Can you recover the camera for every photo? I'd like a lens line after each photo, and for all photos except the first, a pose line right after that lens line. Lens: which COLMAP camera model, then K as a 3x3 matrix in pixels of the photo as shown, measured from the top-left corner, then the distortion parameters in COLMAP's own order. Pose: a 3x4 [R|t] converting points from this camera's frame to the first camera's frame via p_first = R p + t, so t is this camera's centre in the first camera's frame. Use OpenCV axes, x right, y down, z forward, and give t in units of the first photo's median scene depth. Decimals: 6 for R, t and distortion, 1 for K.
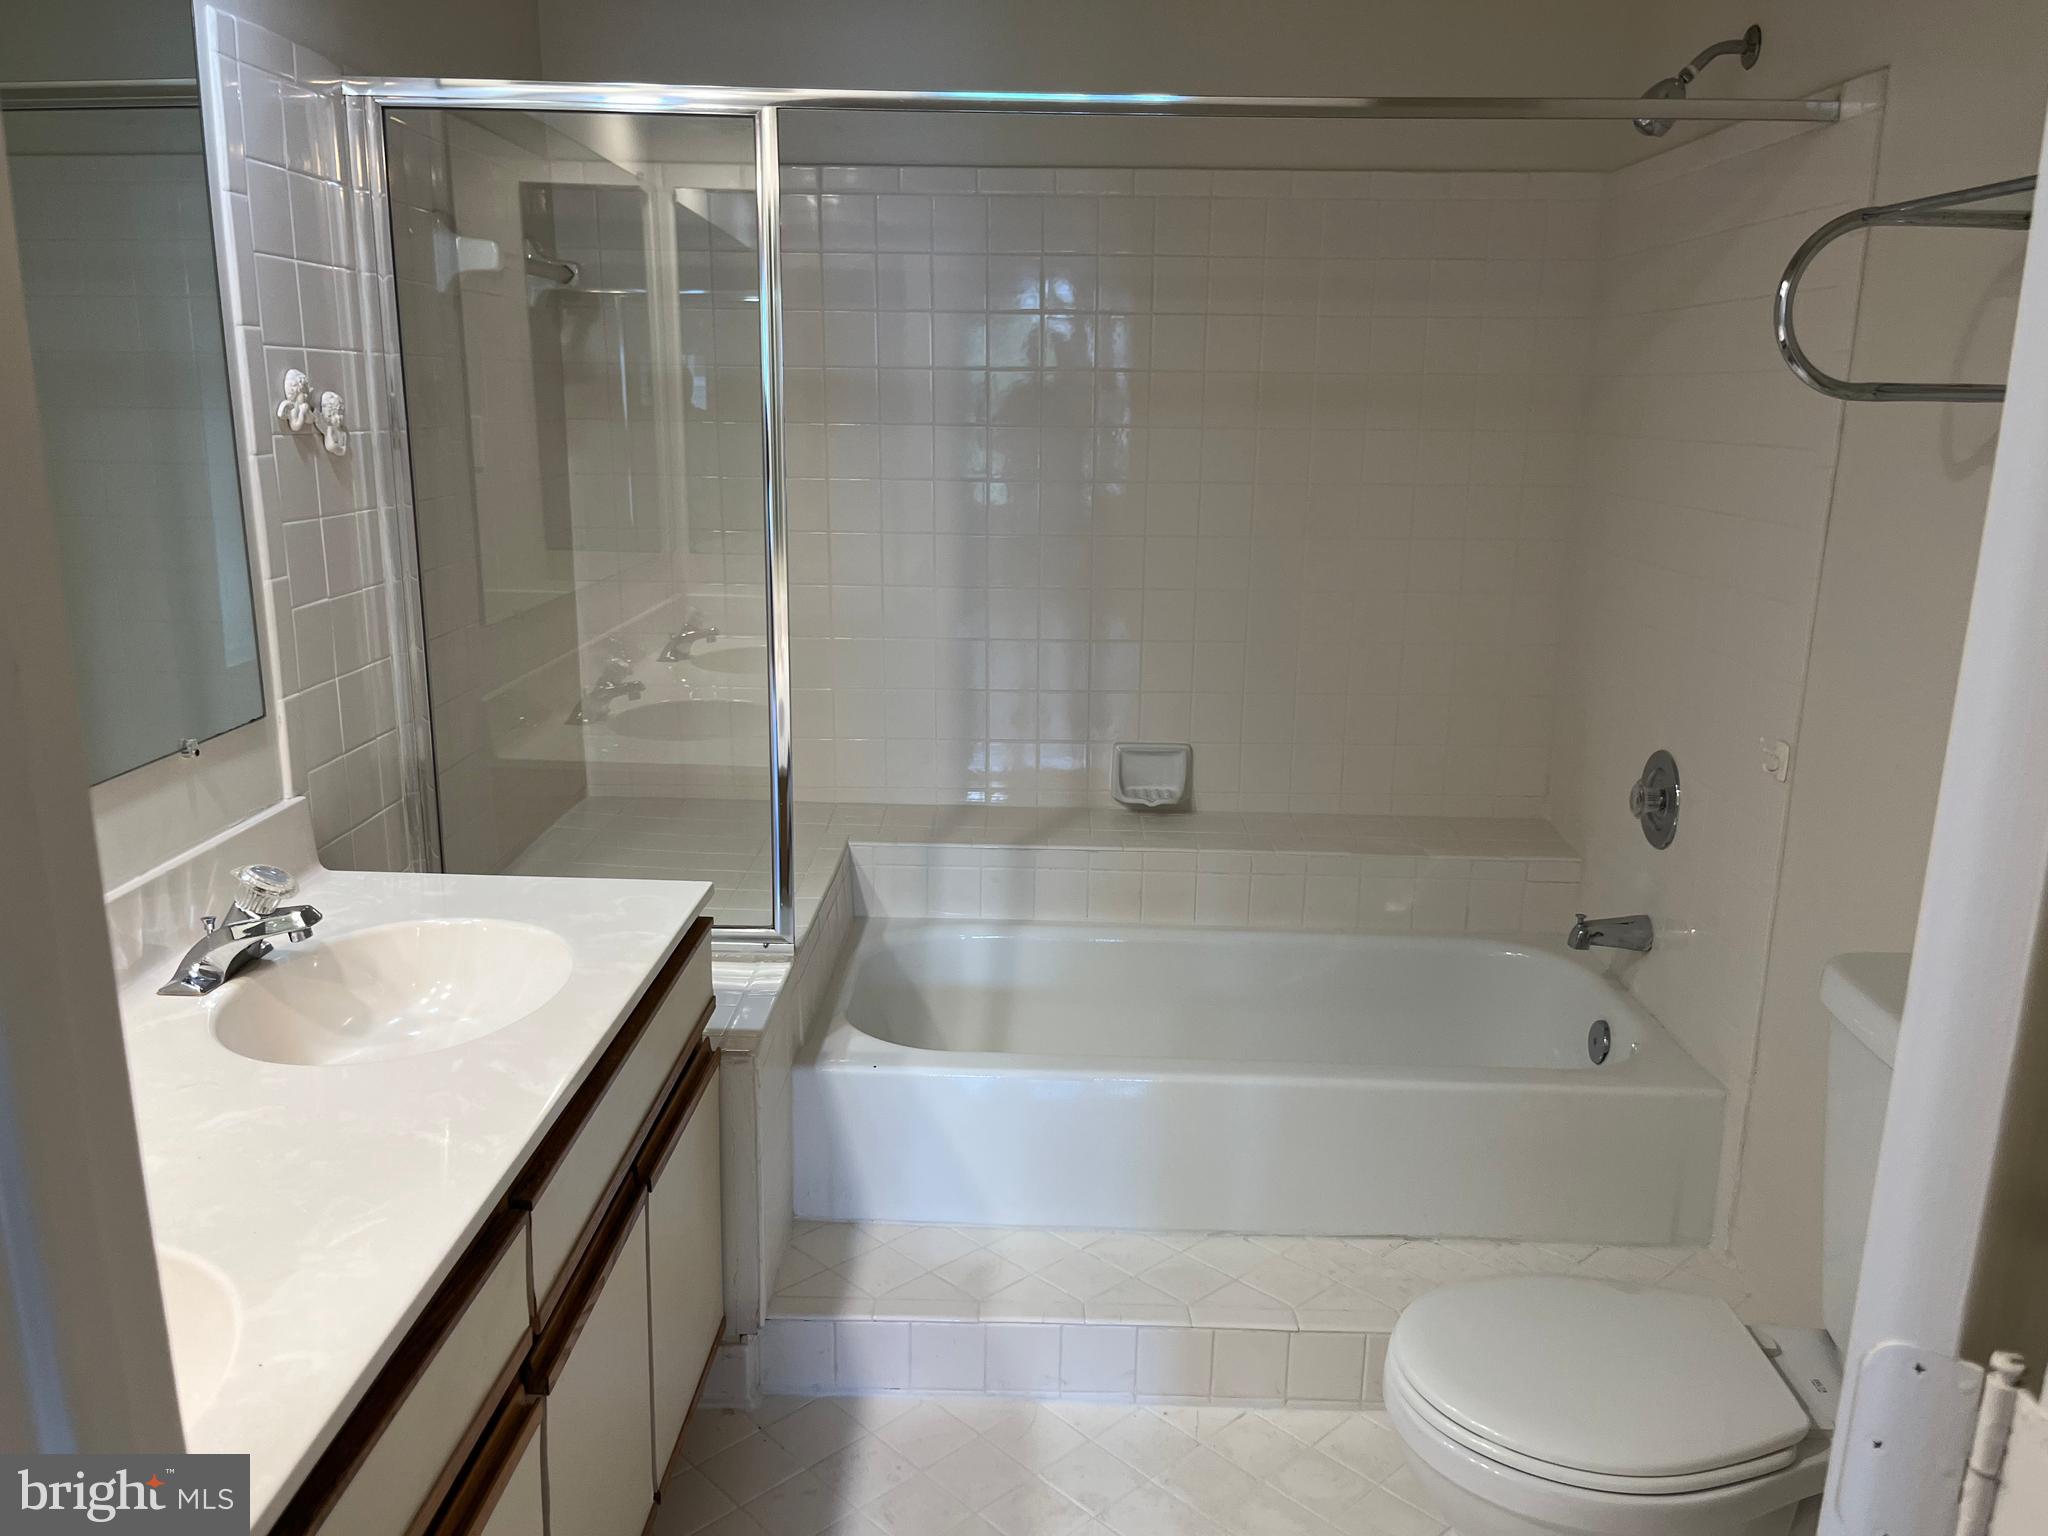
lens RADIAL K [[1576.5, 0, 1008.5], [0, 1576.5, 786.5], [0, 0, 1]] dist [0.057658, -0.066682]
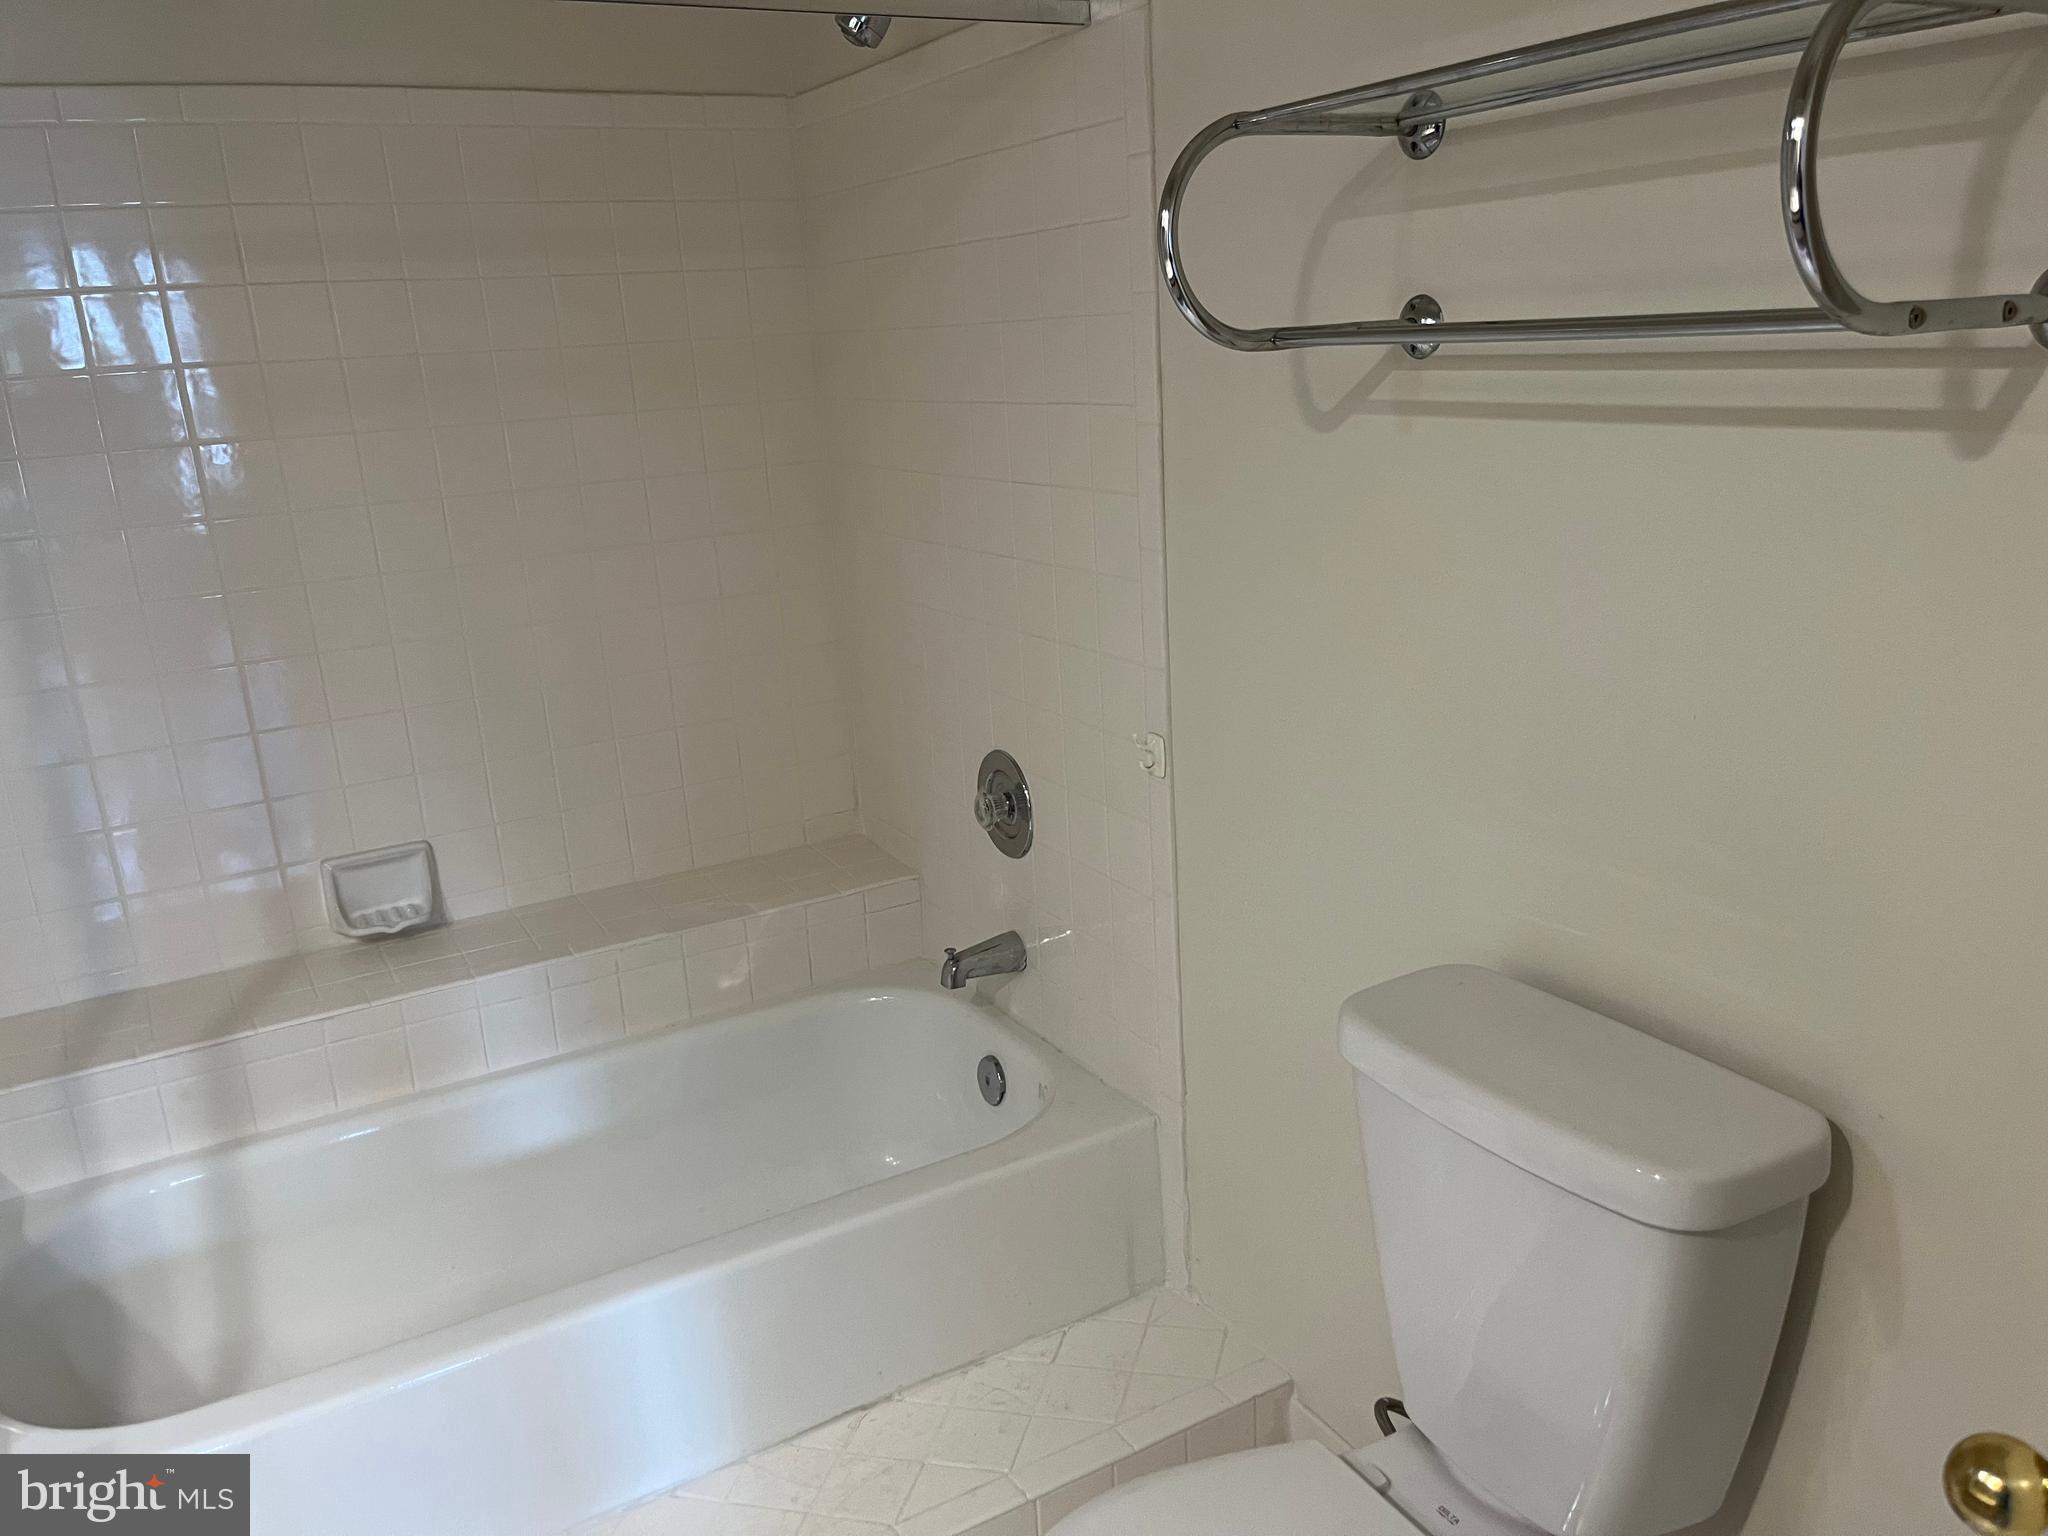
lens RADIAL K [[1576.5, 0, 1026.5], [0, 1576.5, 768.6], [0, 0, 1]] dist [0.057658, -0.066682]
pose [[0.849863, -0.200882, 0.487215, -0.008431], [0.193486, 0.978874, 0.066094, -0.070574], [-0.490200, 0.038098, 0.870777, 0.230385]]
